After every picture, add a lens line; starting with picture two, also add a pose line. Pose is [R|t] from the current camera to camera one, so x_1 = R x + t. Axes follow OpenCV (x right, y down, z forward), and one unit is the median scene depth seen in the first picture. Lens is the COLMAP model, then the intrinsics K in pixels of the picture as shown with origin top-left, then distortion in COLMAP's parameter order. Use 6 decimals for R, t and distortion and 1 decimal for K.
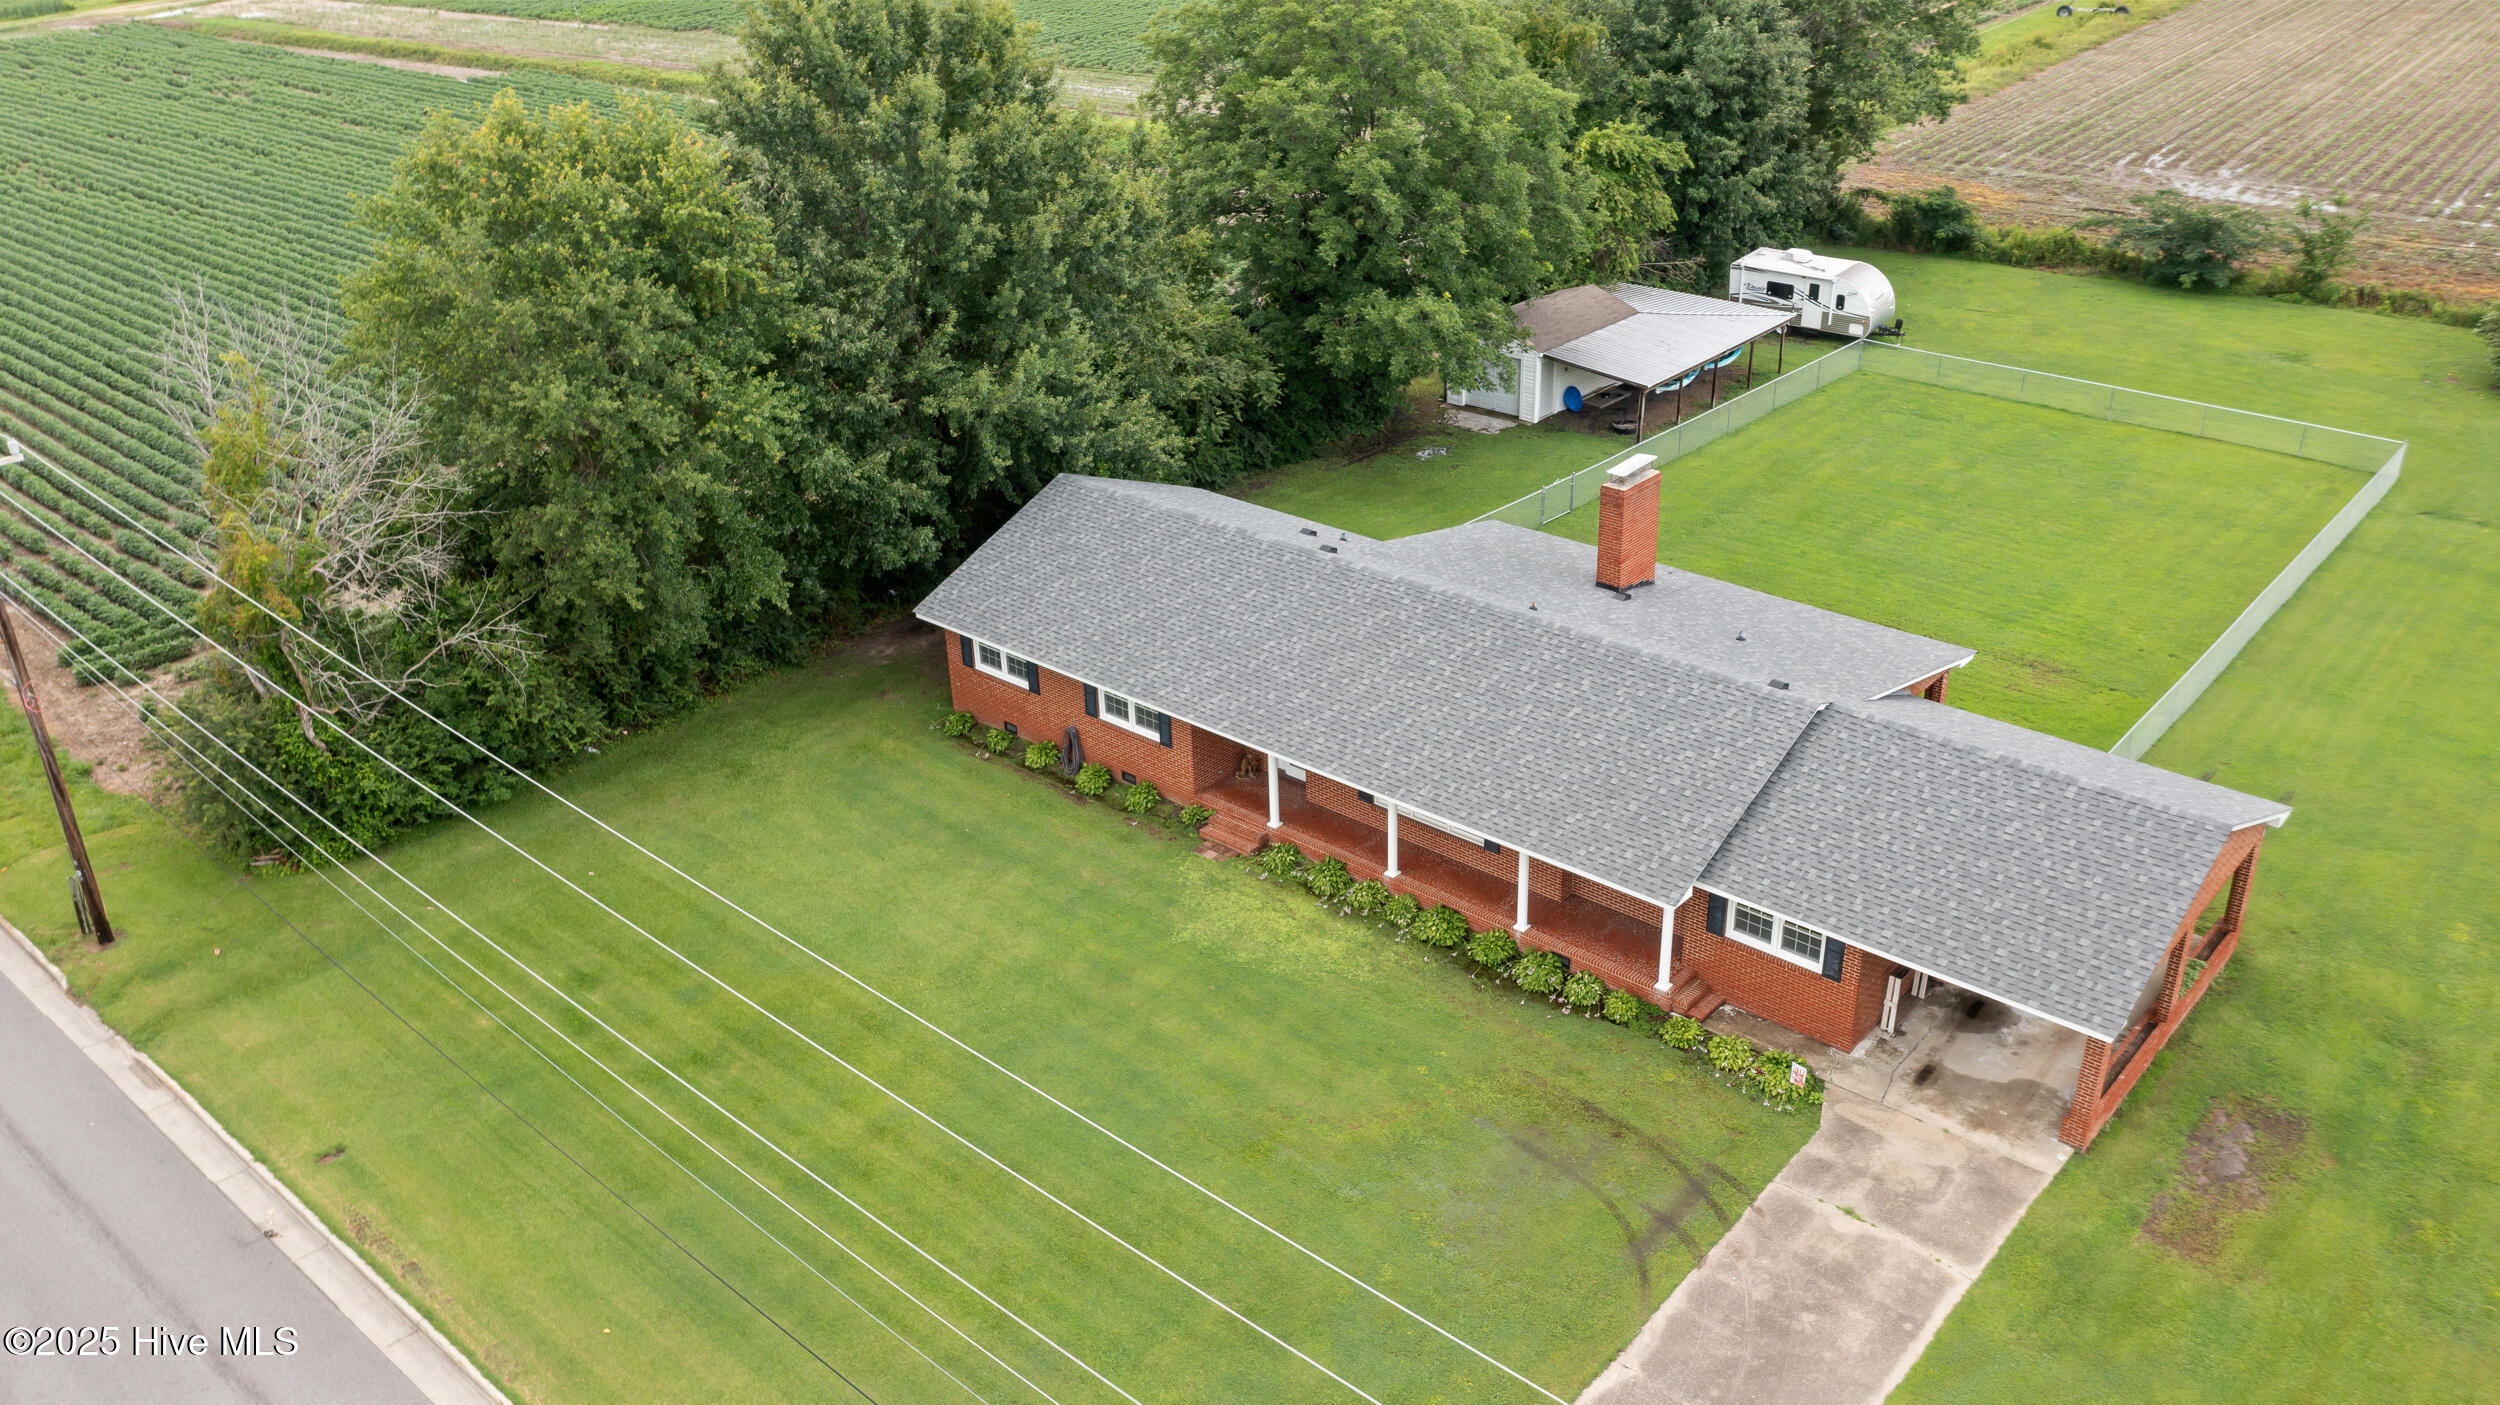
lens RADIAL K [[1990.7, 0, 1250.0], [0, 1990.7, 702.5], [0, 0, 1]] dist [-0.021273, 0.005183]
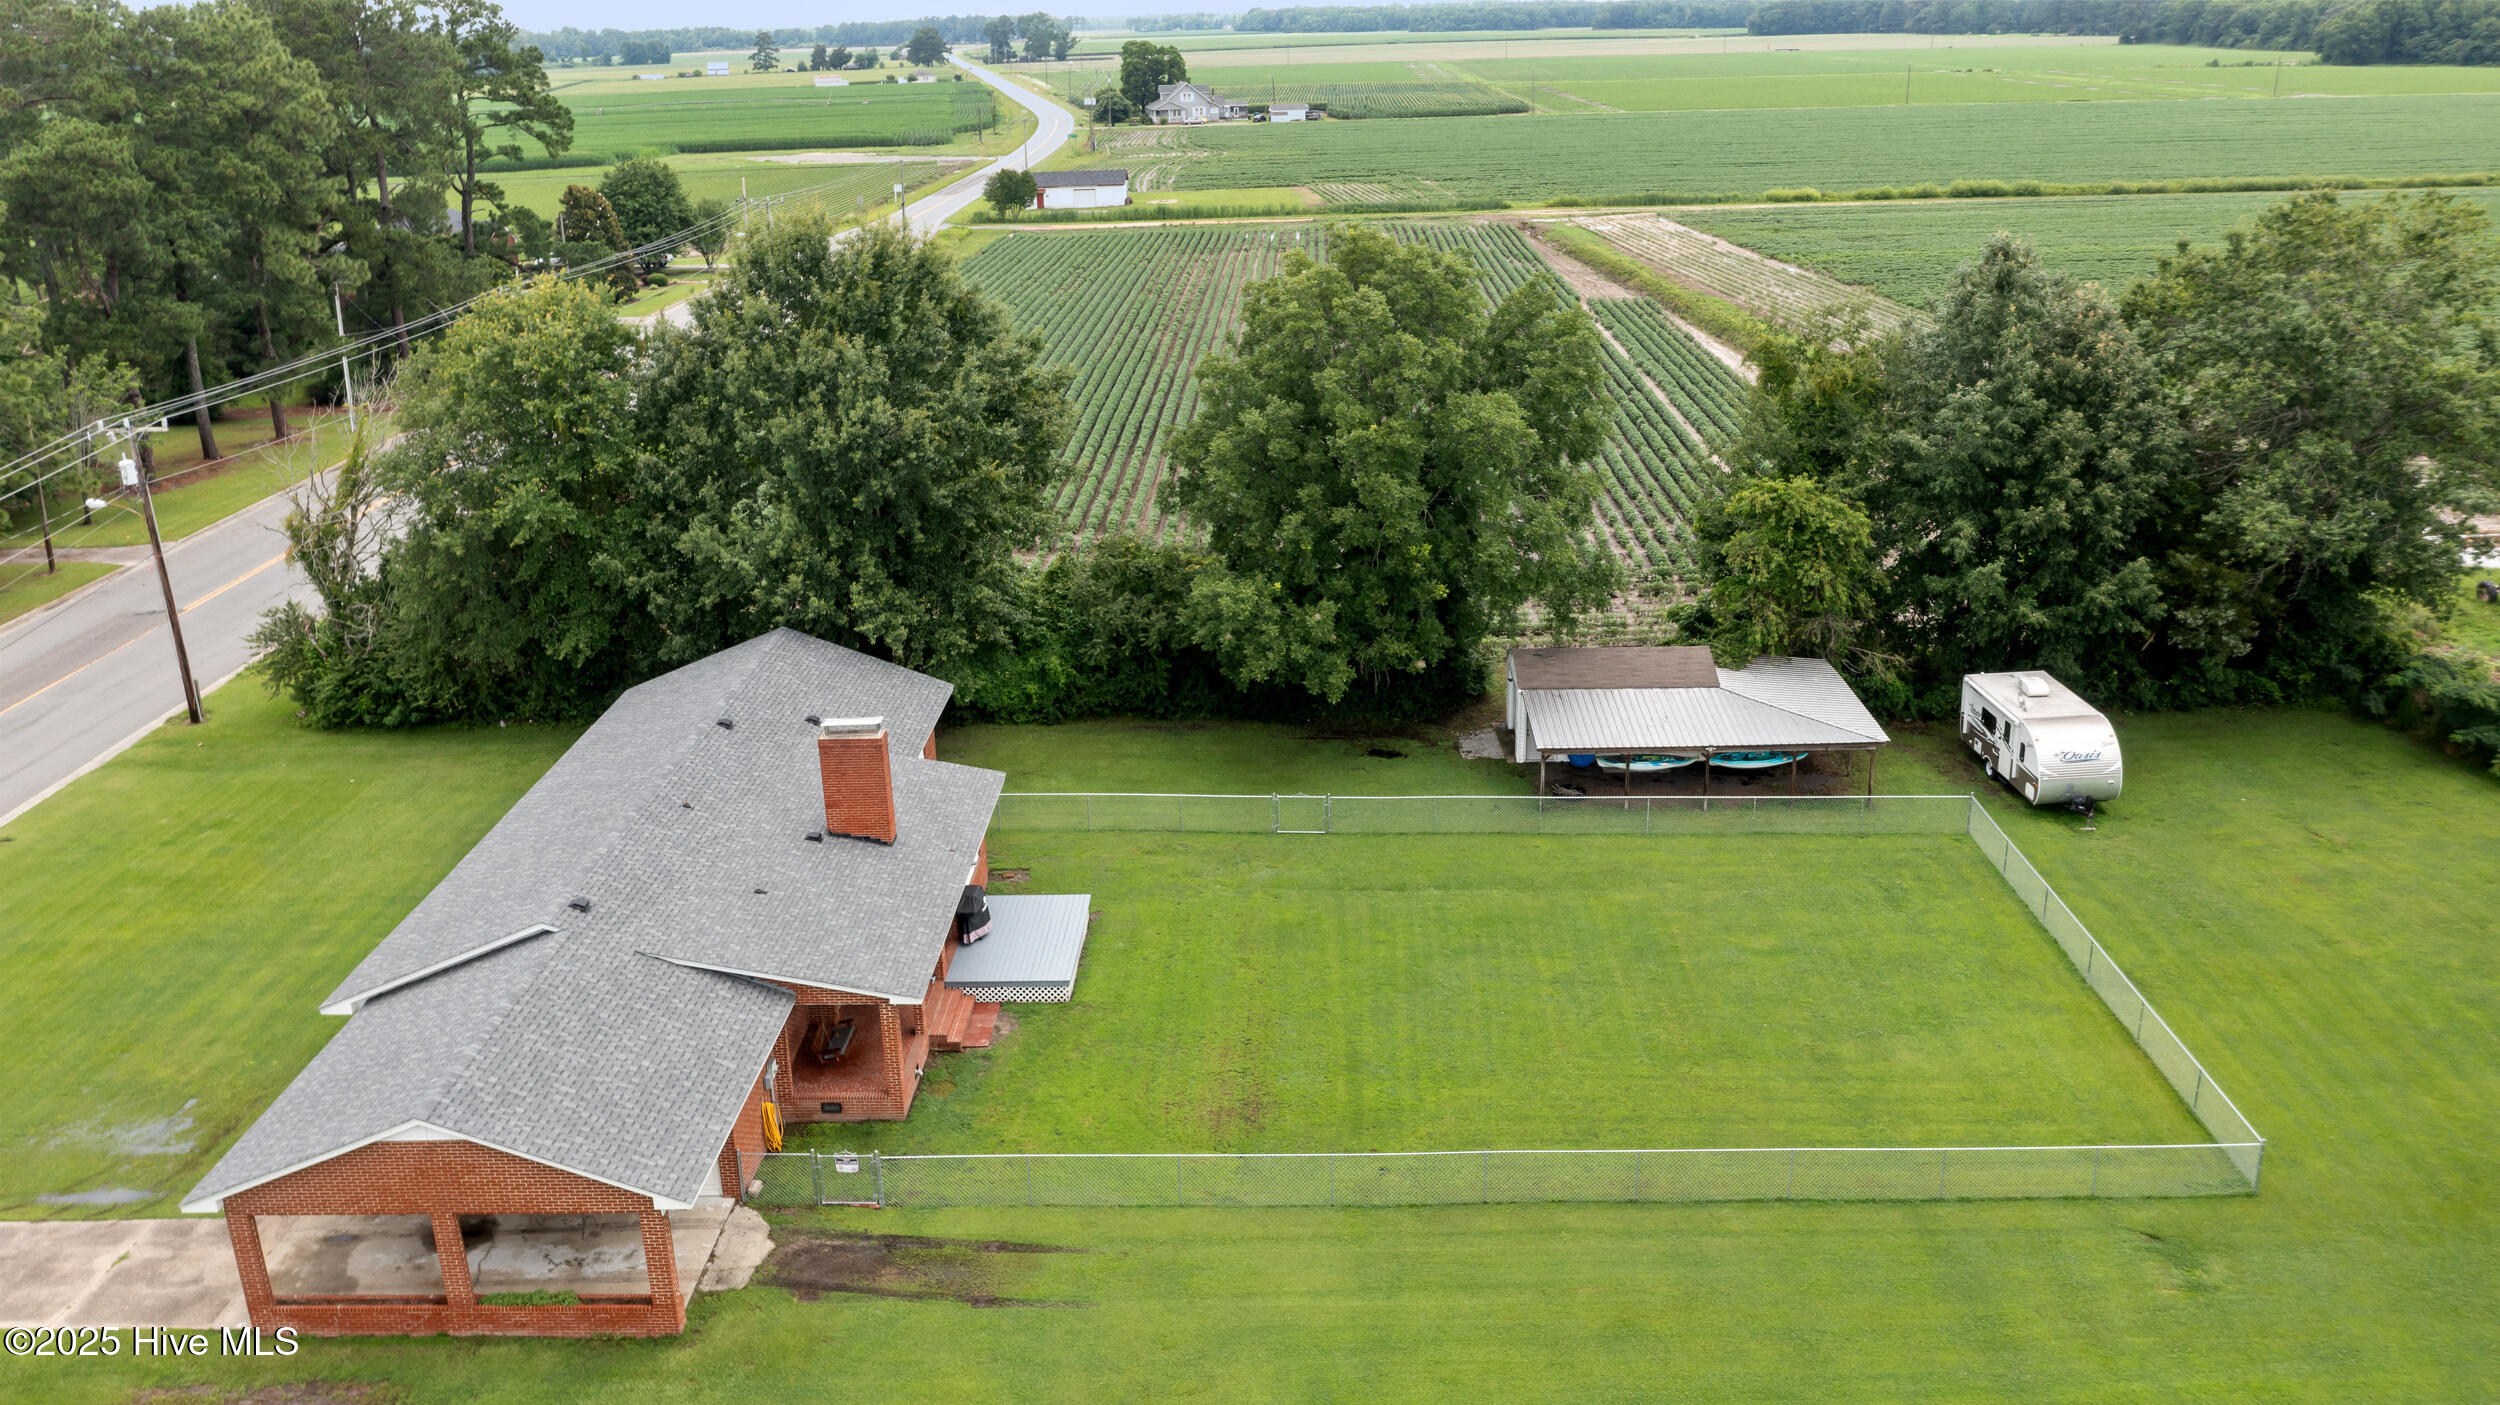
lens RADIAL K [[1990.7, 0, 1250.0], [0, 1990.7, 702.5], [0, 0, 1]] dist [-0.021273, 0.005183]
pose [[0.652082, 0.268137, -0.709149, 1.063633], [-0.344103, 0.938150, 0.038313, -0.239160], [0.675561, 0.219036, 0.704017, 0.395106]]
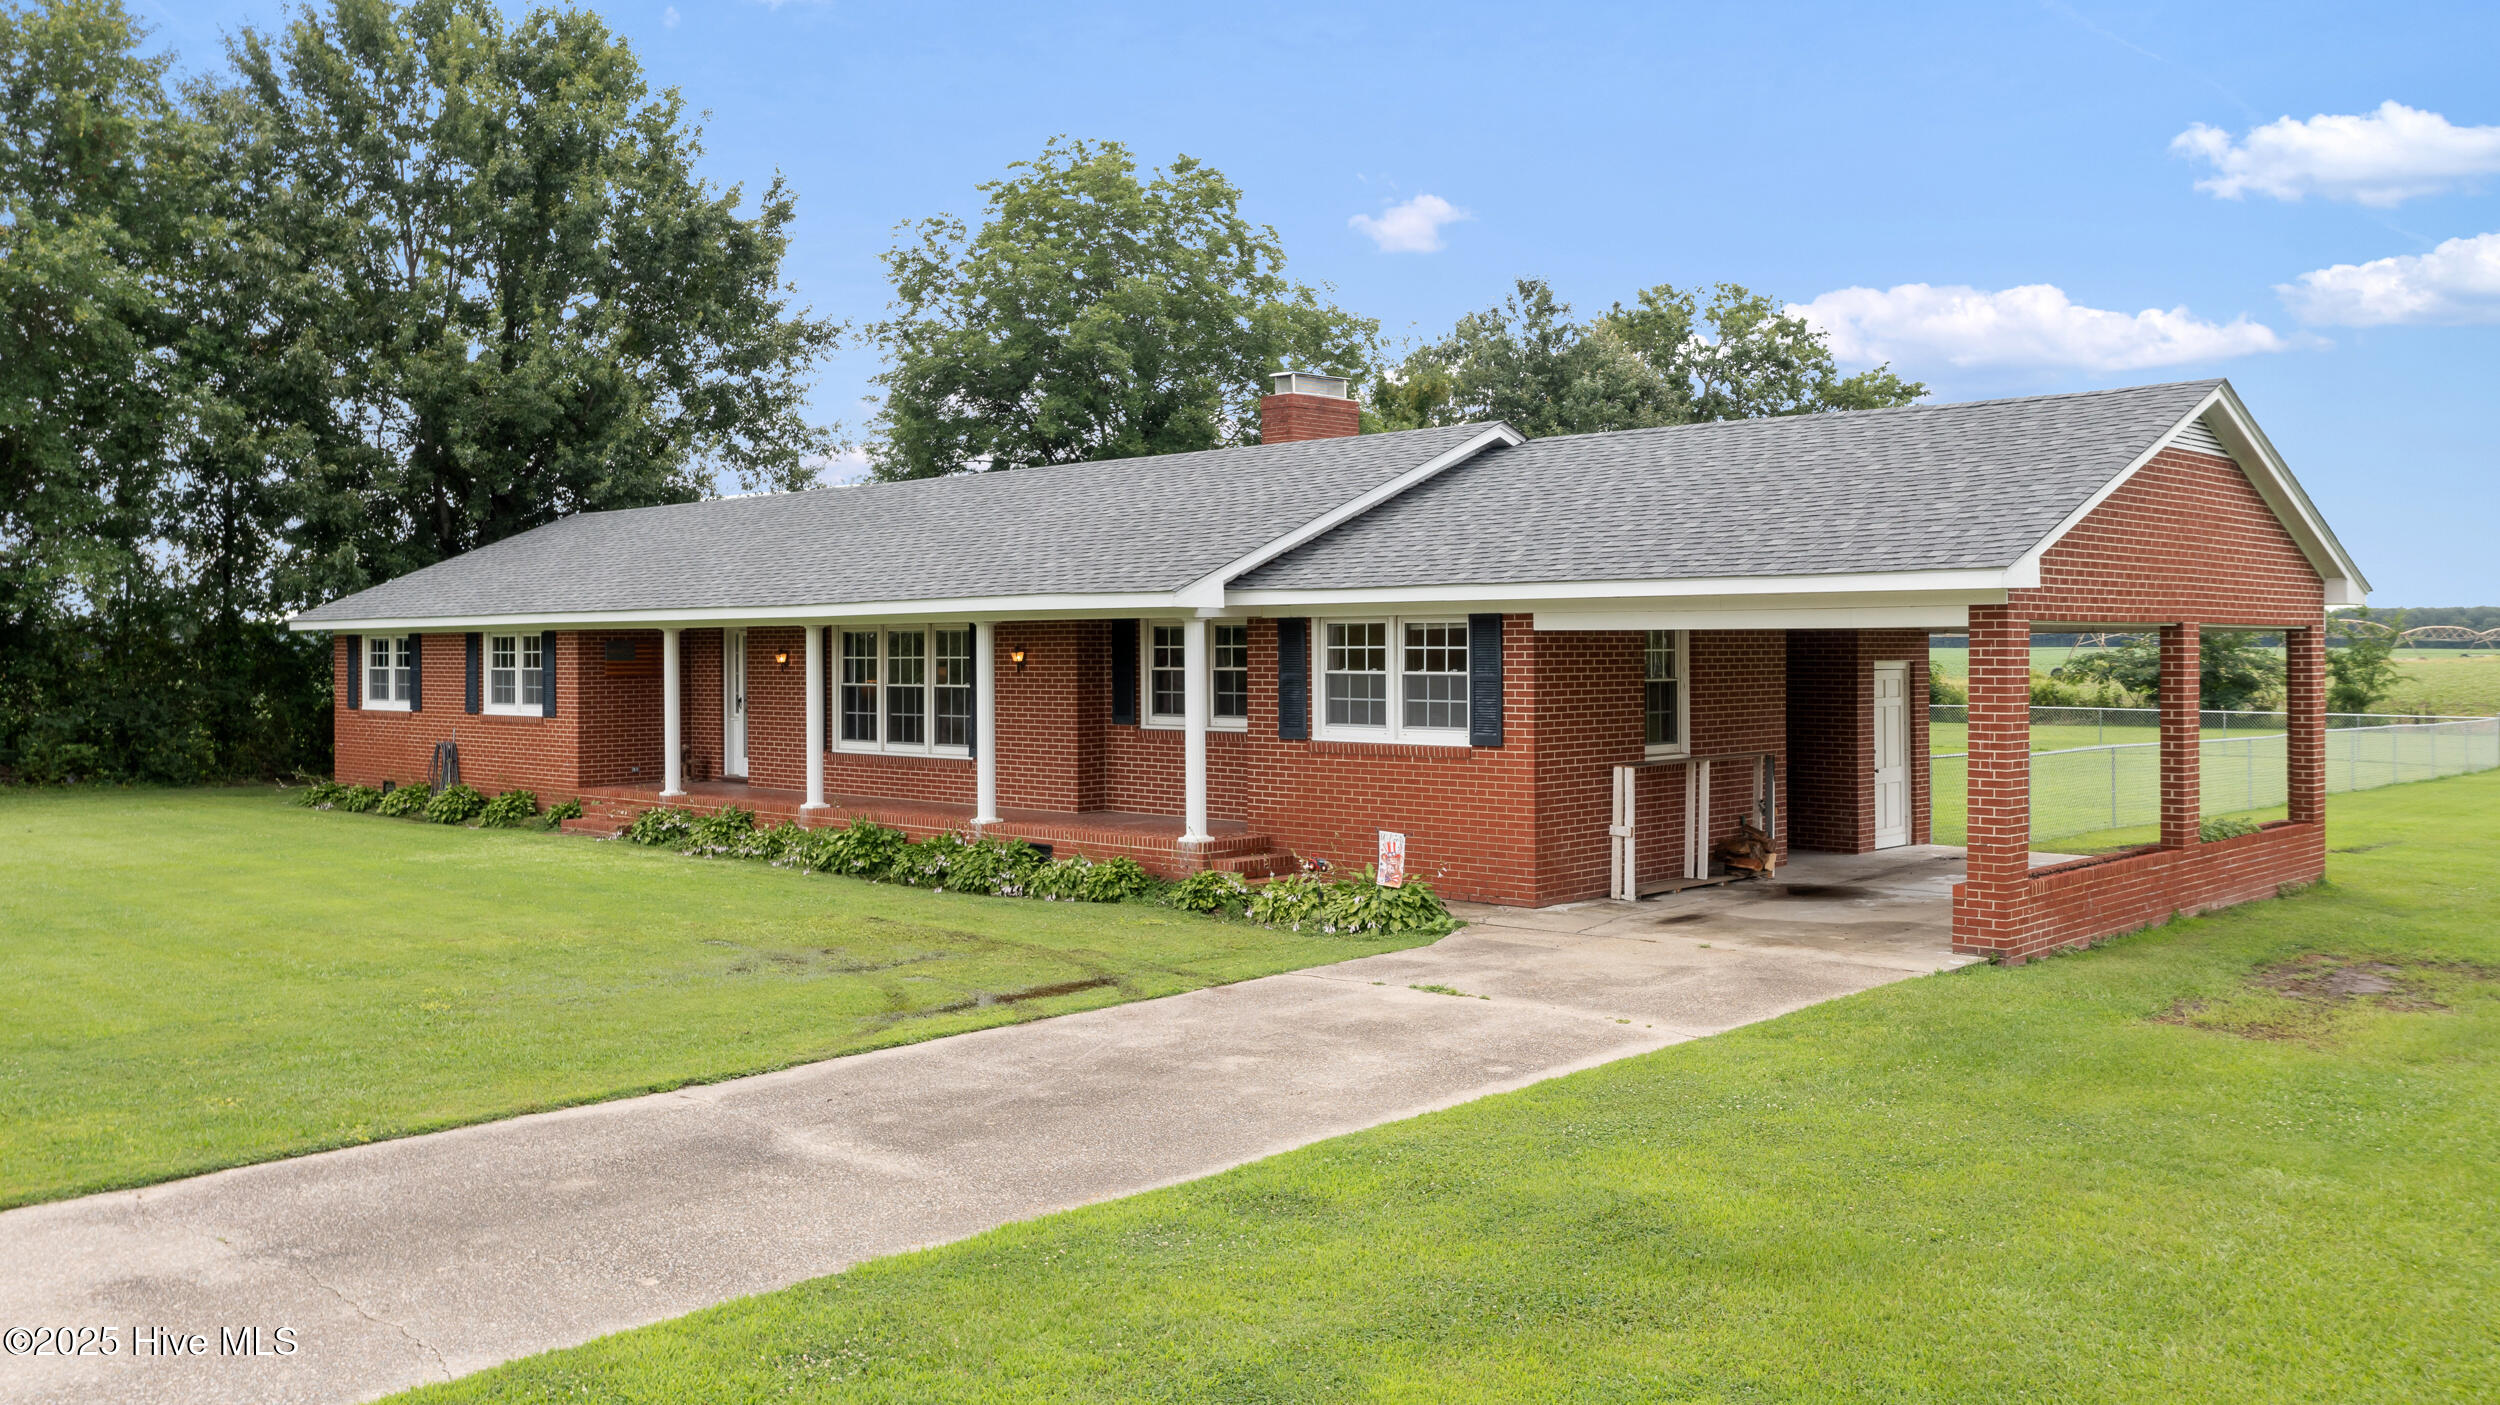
lens RADIAL K [[2020.7, 0, 1247.2], [0, 2020.7, 608.0], [0, 0, 1]] dist [-0.000868, 0.004572]
pose [[0.998900, 0.026548, -0.038645, 0.202654], [-0.041563, 0.882830, -0.467850, 0.281501], [0.021696, 0.468941, 0.882963, 0.431516]]
